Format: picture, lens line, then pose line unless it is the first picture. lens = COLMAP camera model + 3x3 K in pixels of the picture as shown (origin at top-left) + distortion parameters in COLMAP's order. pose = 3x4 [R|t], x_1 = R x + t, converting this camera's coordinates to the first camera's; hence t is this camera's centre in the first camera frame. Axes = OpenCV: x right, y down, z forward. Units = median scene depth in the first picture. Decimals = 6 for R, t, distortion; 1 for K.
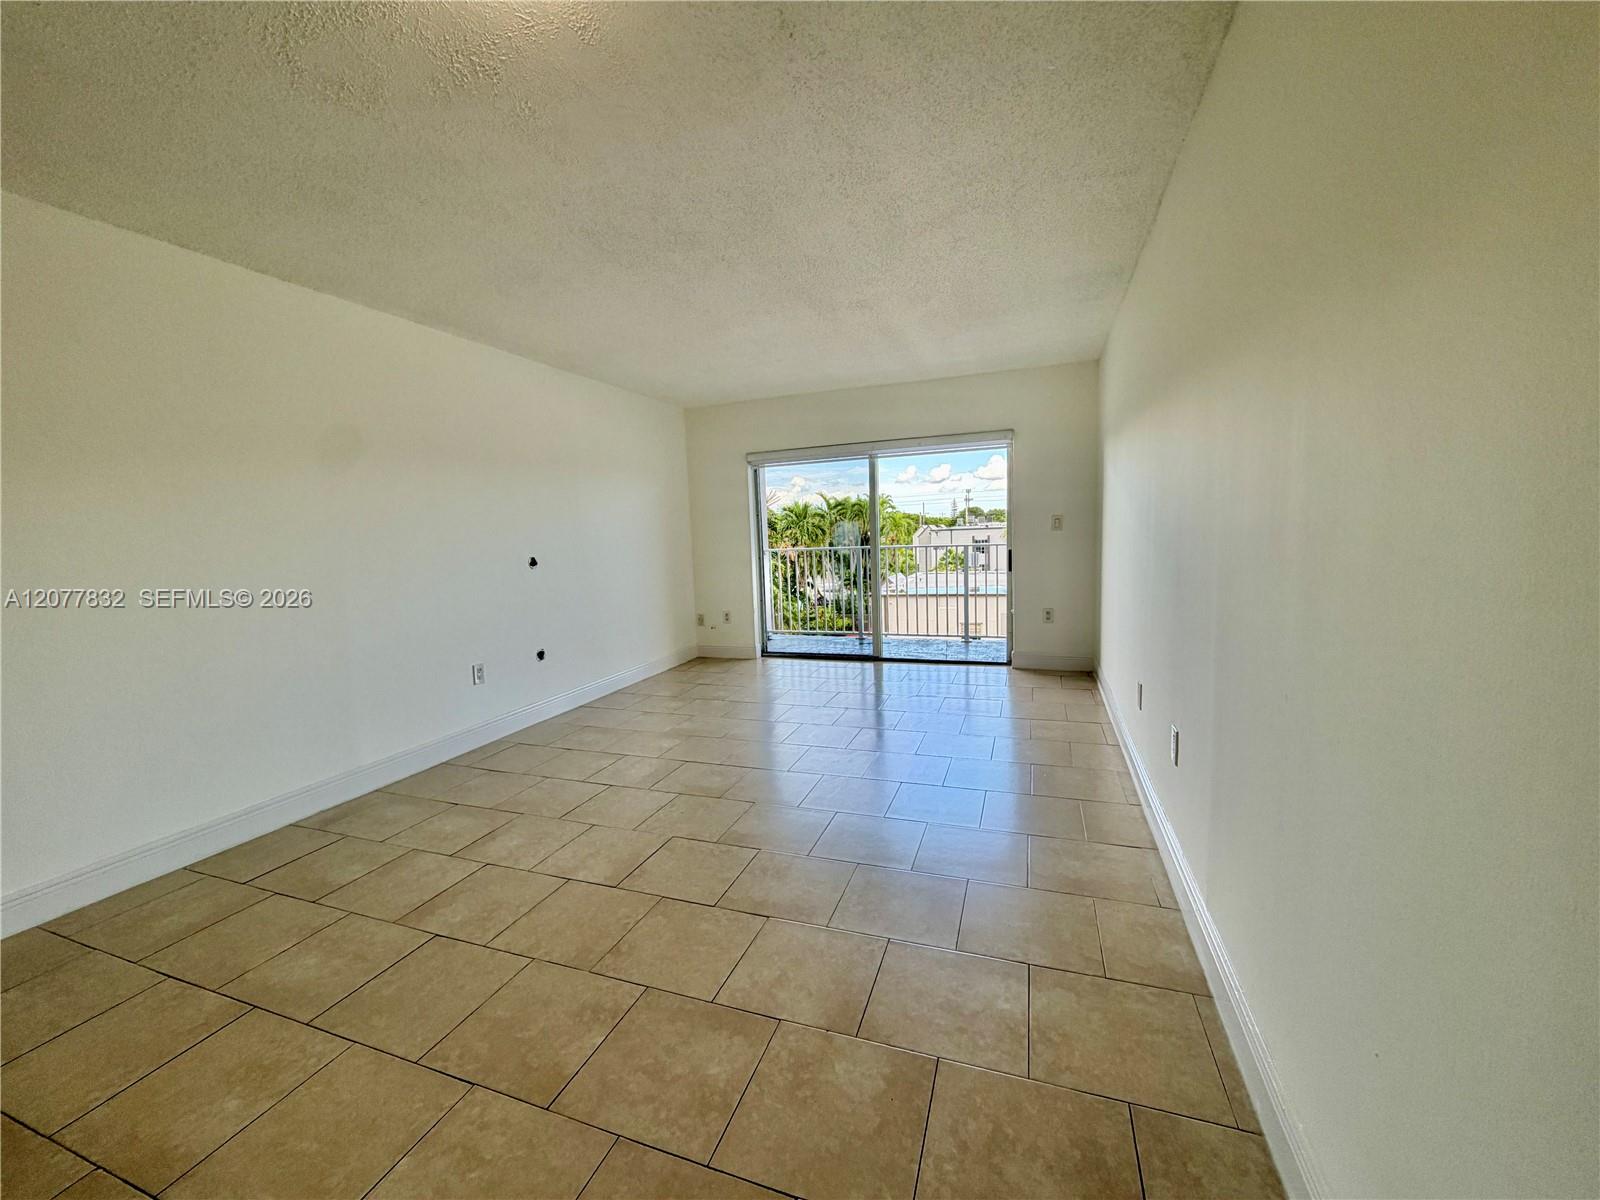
lens RADIAL K [[637.7, 0, 795.7], [0, 637.7, 602.4], [0, 0, 1]] dist [-0.000589, -0.000083]
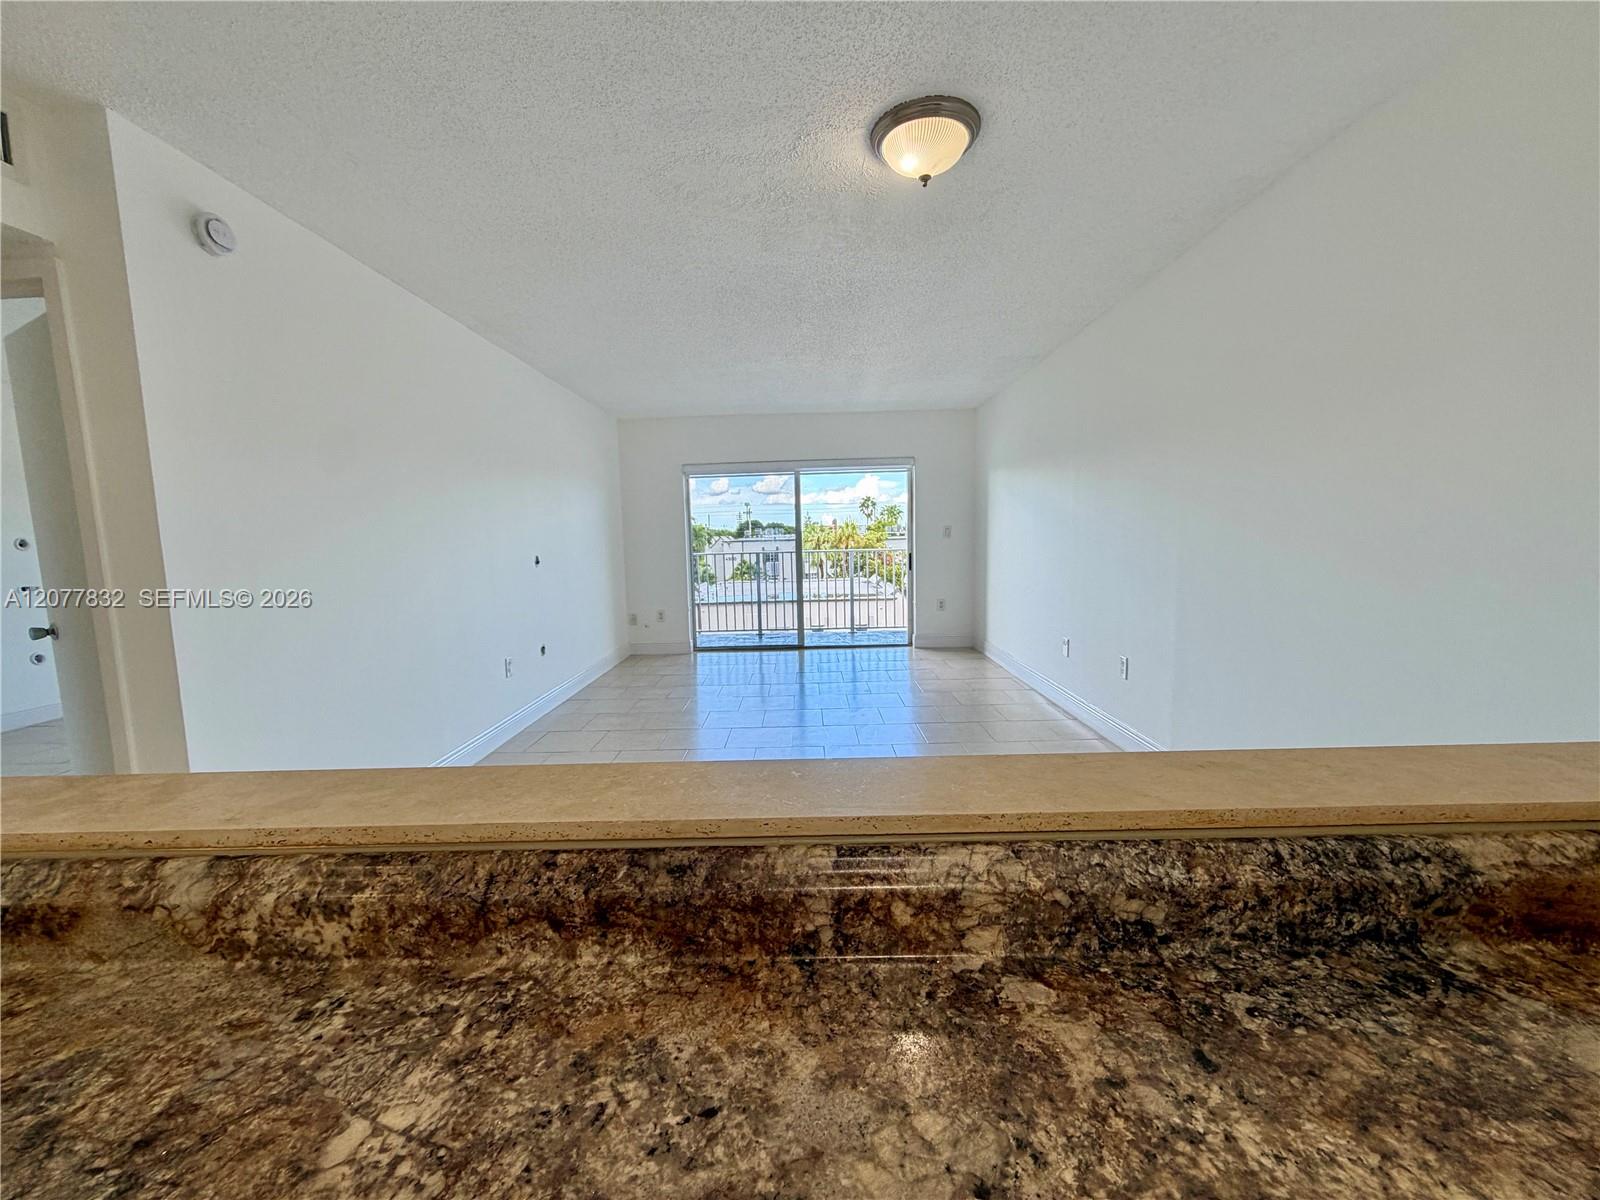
lens RADIAL K [[637.7, 0, 795.7], [0, 637.7, 602.4], [0, 0, 1]] dist [-0.000589, -0.000083]
pose [[0.939516, -0.021785, 0.341810, -0.256695], [0.027652, 0.999542, -0.012301, 0.019693], [-0.341386, 0.021009, 0.939688, -0.080907]]
